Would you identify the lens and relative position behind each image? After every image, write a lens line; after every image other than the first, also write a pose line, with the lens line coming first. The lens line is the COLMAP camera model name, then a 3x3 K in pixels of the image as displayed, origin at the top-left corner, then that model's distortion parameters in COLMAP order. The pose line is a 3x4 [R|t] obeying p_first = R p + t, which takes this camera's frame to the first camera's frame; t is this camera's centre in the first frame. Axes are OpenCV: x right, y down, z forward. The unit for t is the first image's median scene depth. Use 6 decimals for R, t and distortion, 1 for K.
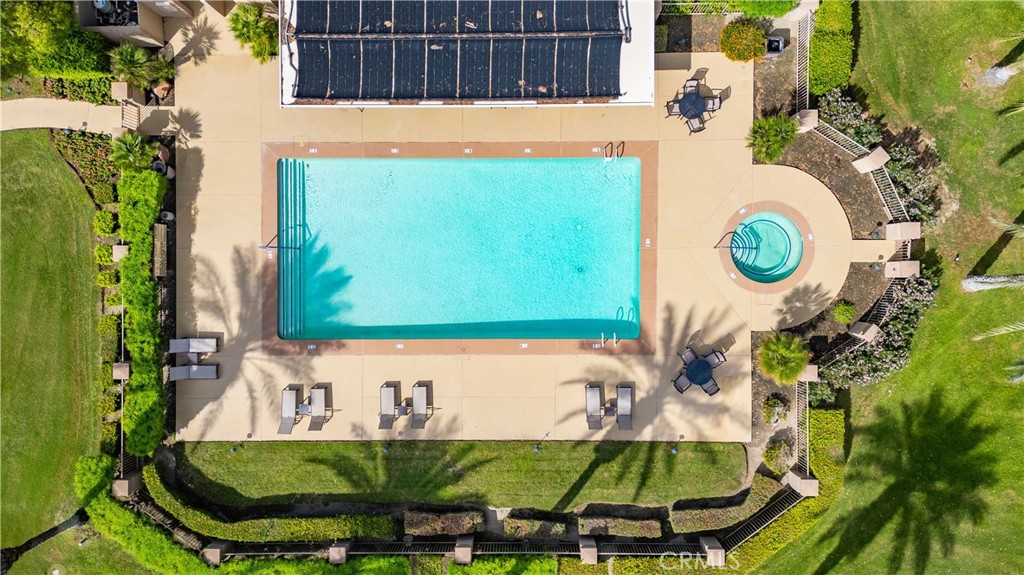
lens RADIAL K [[704.9, 0, 512.0], [0, 704.9, 287.5], [0, 0, 1]] dist [0.078174, -0.073732]
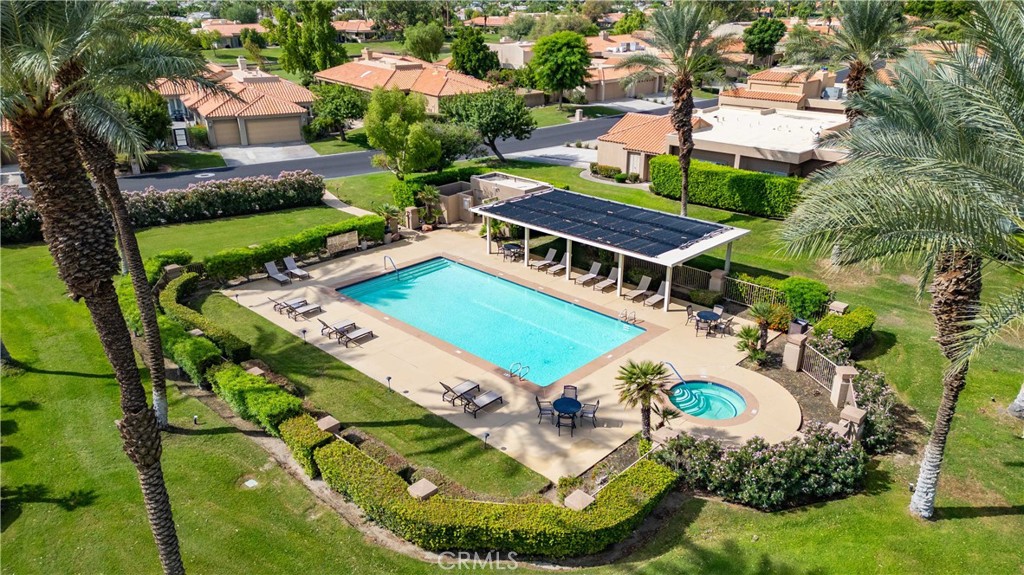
lens RADIAL K [[704.9, 0, 512.0], [0, 704.9, 287.5], [0, 0, 1]] dist [0.078174, -0.073732]
pose [[0.719851, 0.287640, -0.631726, 0.717081], [-0.693545, 0.260724, -0.671579, 0.712805], [-0.028466, 0.921567, 0.387174, 0.492814]]
